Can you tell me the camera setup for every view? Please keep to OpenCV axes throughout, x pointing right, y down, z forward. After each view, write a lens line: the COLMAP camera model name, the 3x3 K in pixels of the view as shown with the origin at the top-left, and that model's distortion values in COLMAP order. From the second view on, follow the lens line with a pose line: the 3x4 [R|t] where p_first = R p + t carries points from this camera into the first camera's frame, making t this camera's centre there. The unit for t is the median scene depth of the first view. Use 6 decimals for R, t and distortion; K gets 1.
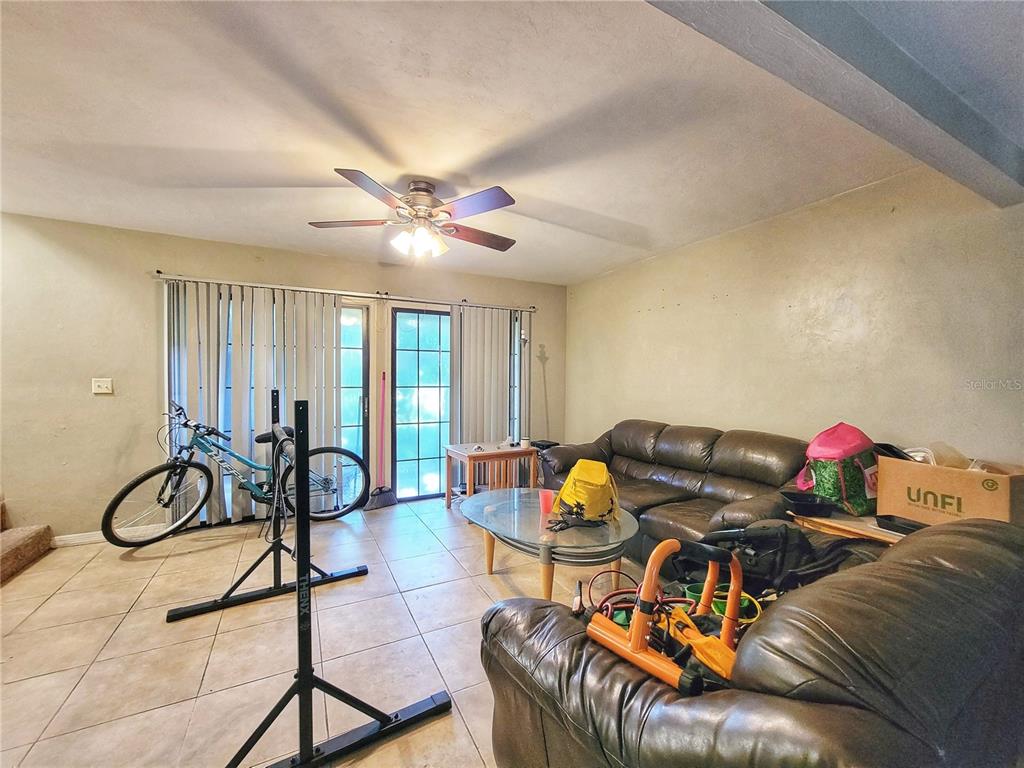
lens RADIAL K [[413.6, 0, 510.1], [0, 413.6, 375.4], [0, 0, 1]] dist [0.000283, -0.000071]
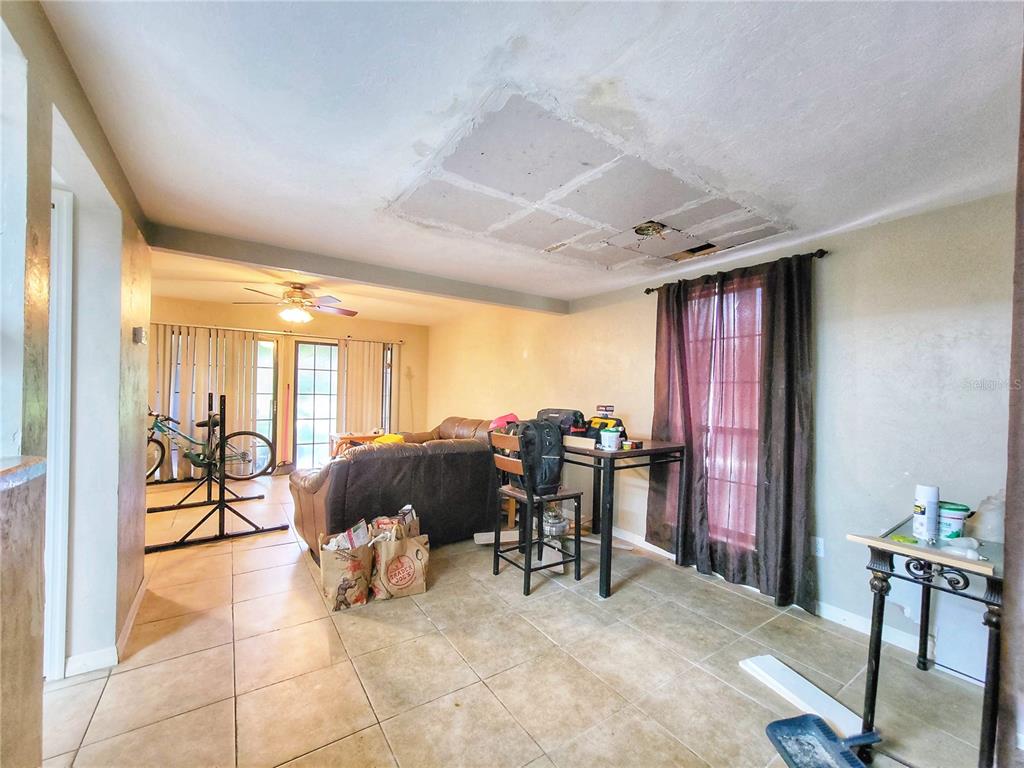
lens RADIAL K [[414.2, 0, 512.0], [0, 414.2, 384.0], [0, 0, 1]] dist [-0.000233, -0.000015]
pose [[0.992679, 0.017900, 0.119451, 0.362560], [-0.016789, 0.999806, -0.010305, -0.005780], [-0.119612, 0.008224, 0.992787, -0.662035]]
